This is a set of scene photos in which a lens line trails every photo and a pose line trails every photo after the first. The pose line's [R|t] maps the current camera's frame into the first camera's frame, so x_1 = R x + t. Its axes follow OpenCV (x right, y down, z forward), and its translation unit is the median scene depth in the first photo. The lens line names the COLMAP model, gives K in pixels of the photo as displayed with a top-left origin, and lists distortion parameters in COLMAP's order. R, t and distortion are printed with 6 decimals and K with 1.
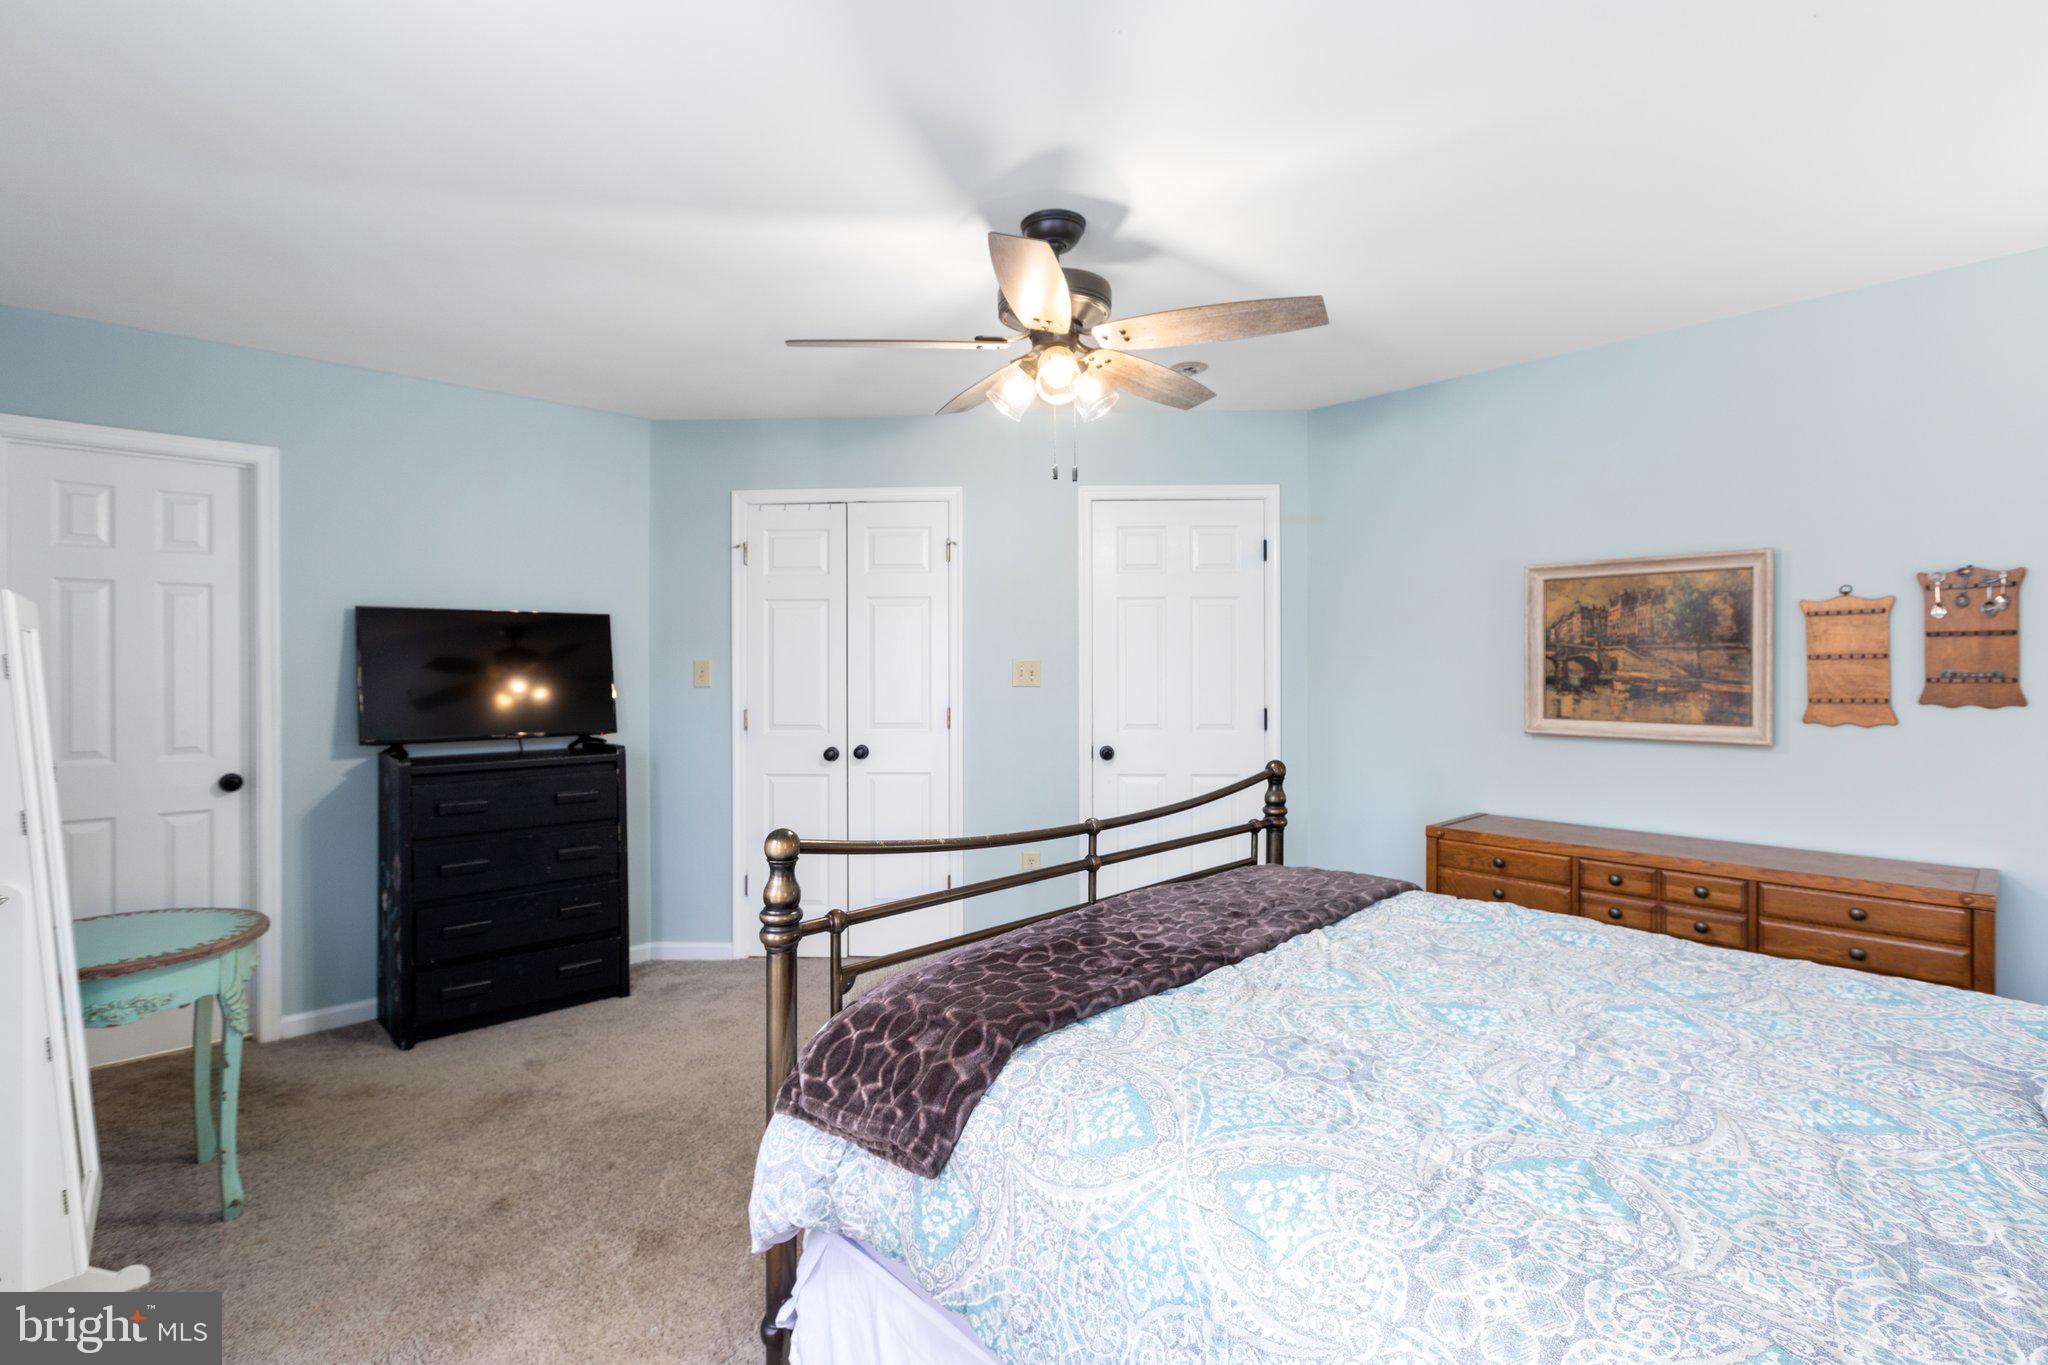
lens RADIAL K [[918.1, 0, 1032.0], [0, 918.1, 674.9], [0, 0, 1]] dist [0.001562, 0.000252]
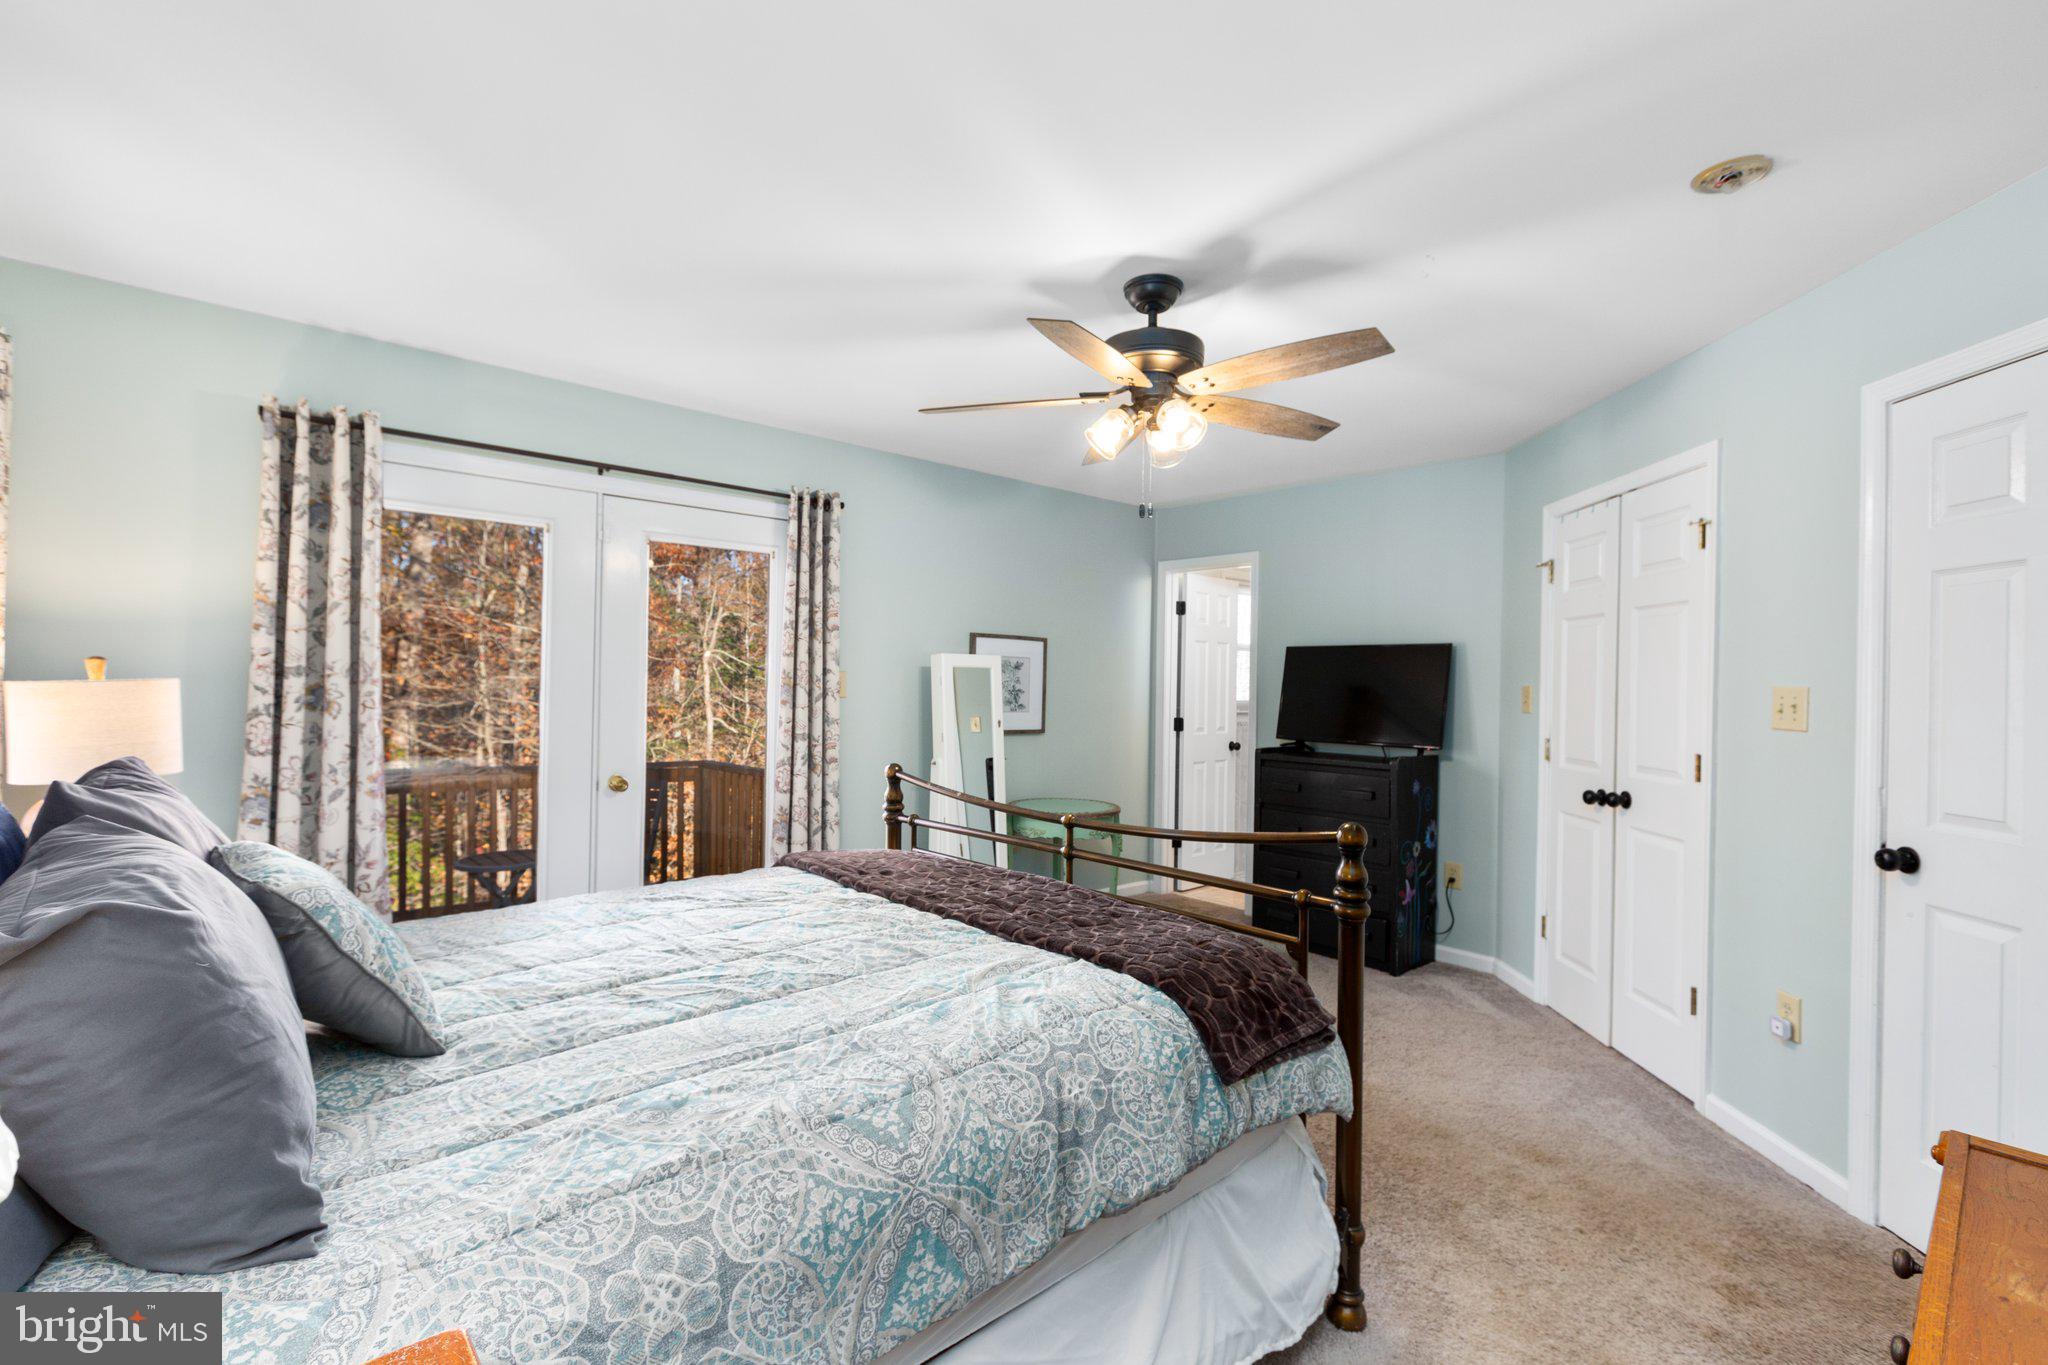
lens RADIAL K [[918.1, 0, 1032.0], [0, 918.1, 674.9], [0, 0, 1]] dist [0.001562, 0.000252]
pose [[-0.029736, -0.009524, -0.999512, 0.638043], [-0.031076, 0.999480, -0.008600, -0.002508], [0.999075, 0.030805, -0.030017, 0.504783]]
